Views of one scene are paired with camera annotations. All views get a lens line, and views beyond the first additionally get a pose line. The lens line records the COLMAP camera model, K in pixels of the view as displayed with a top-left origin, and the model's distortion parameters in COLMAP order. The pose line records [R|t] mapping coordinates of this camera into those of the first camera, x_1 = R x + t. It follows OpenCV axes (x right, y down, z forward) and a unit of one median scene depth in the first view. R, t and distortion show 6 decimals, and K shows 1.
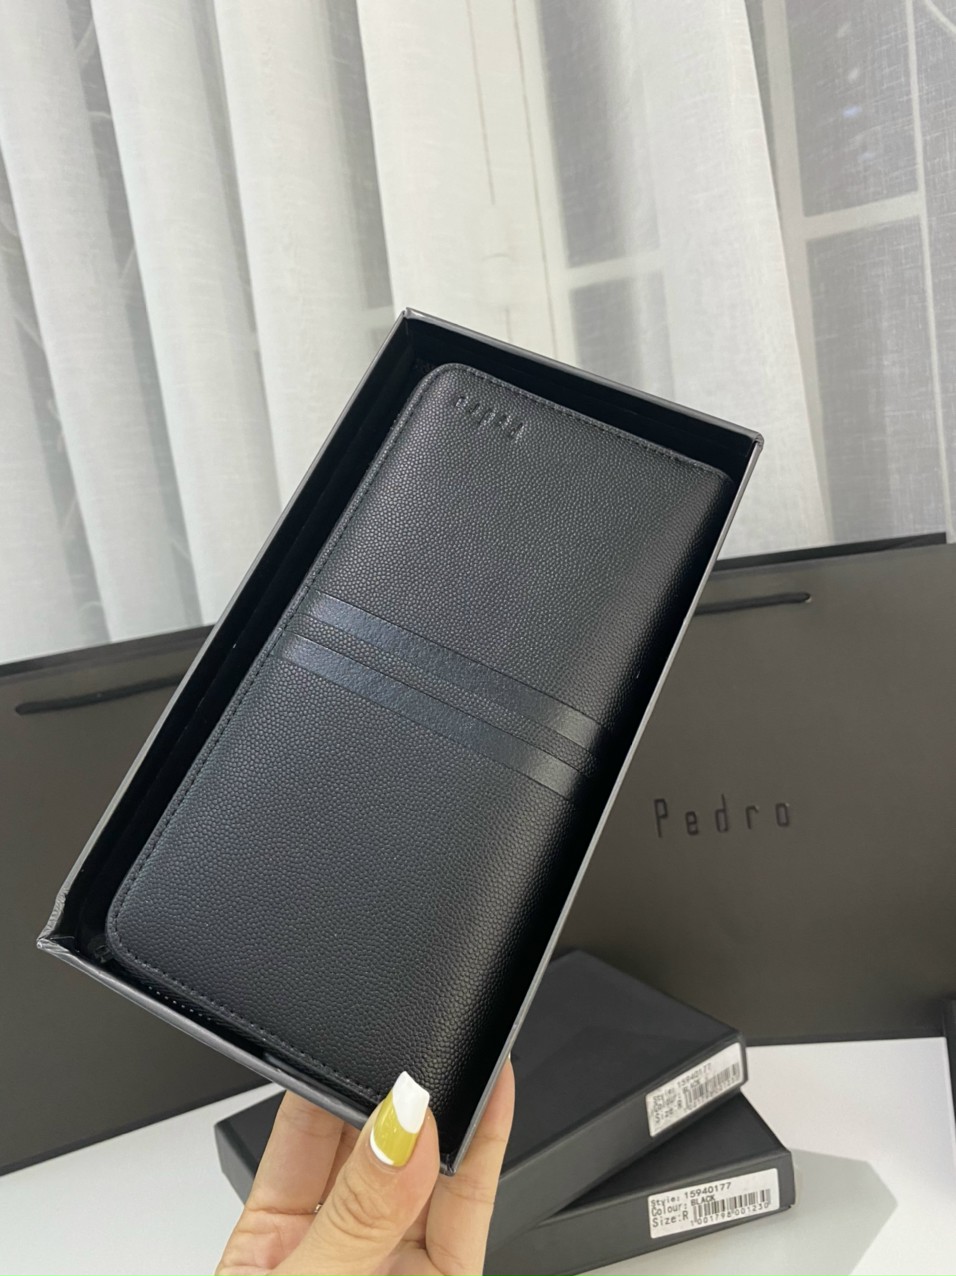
lens RADIAL K [[1049.8, 0, 465.2], [0, 1049.8, 638.1], [0, 0, 1]] dist [-0.009961, 0.023151]
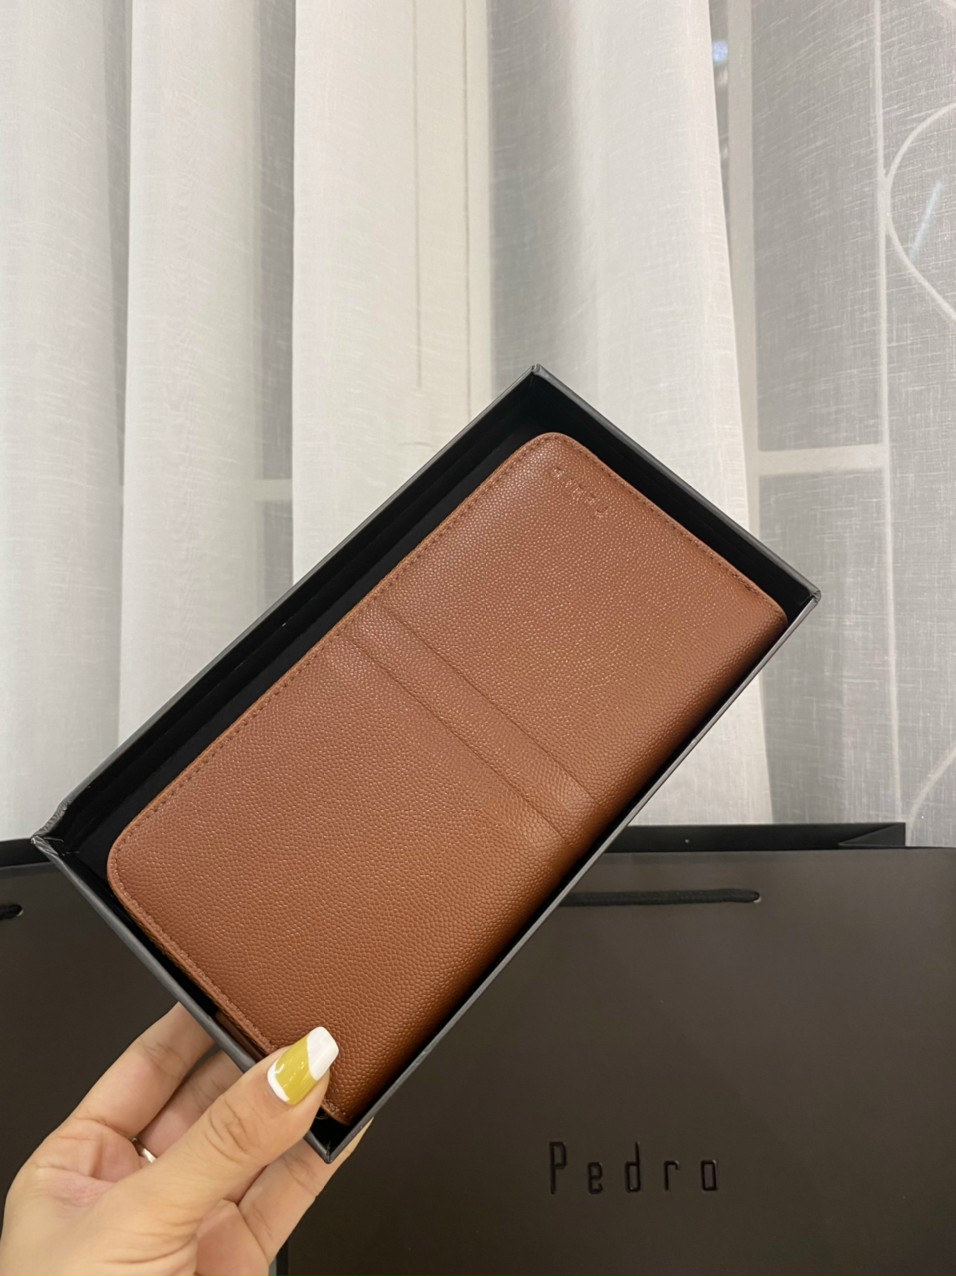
lens RADIAL K [[1049.8, 0, 465.2], [0, 1049.8, 638.1], [0, 0, 1]] dist [-0.009961, 0.023151]
pose [[0.985234, 0.122984, 0.119116, -0.017830], [-0.102056, 0.980460, -0.168176, -0.068834], [-0.137471, 0.153536, 0.978534, 0.183769]]
